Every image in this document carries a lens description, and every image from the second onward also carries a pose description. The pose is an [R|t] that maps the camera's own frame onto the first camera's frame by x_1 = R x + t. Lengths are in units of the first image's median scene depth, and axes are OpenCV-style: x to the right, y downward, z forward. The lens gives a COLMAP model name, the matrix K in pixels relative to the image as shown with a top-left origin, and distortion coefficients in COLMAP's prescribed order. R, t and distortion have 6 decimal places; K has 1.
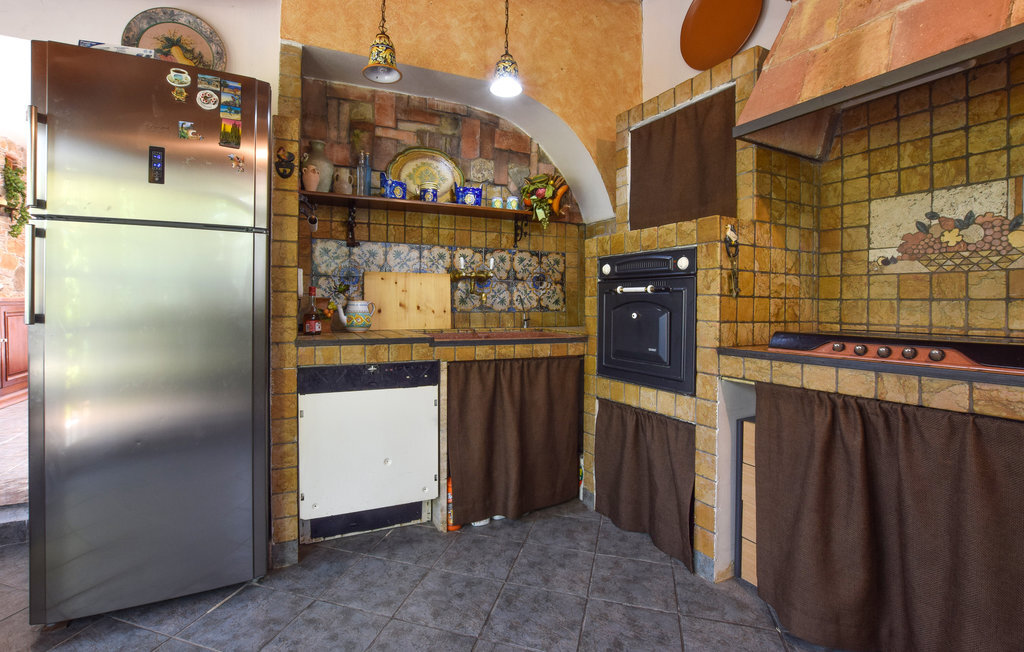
lens RADIAL K [[447.5, 0, 497.5], [0, 447.5, 310.6], [0, 0, 1]] dist [-0.035674, 0.006960]
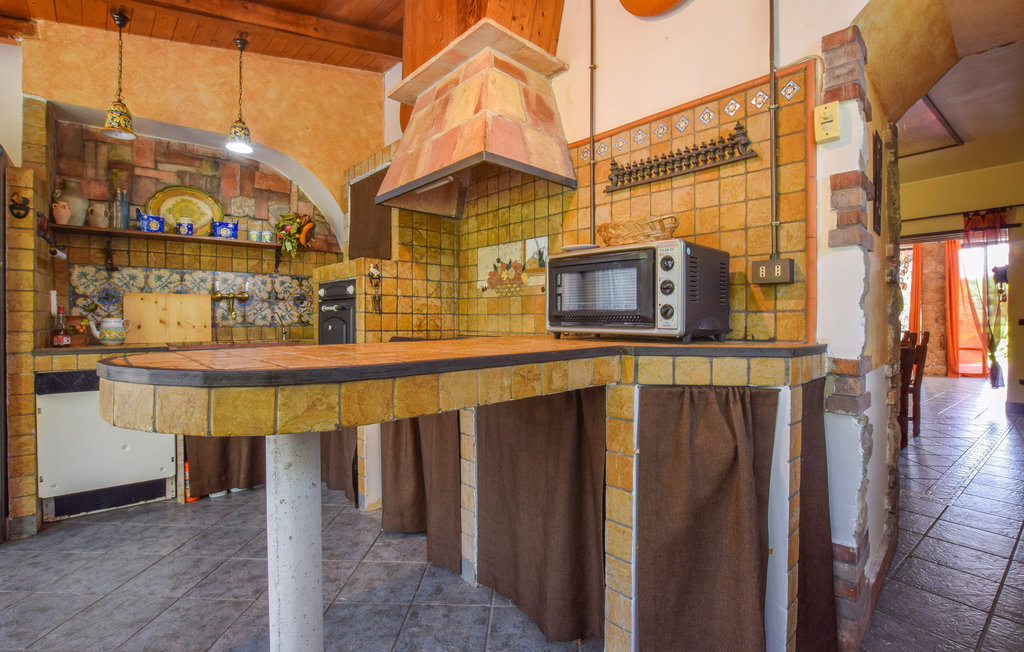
lens RADIAL K [[472.2, 0, 512.7], [0, 472.2, 326.0], [0, 0, 1]] dist [-0.042469, 0.009371]
pose [[0.970014, -0.010955, 0.242800, 0.455255], [0.011265, 0.999937, 0.000109, 0.011548], [-0.242786, 0.002630, 0.970076, -0.466595]]
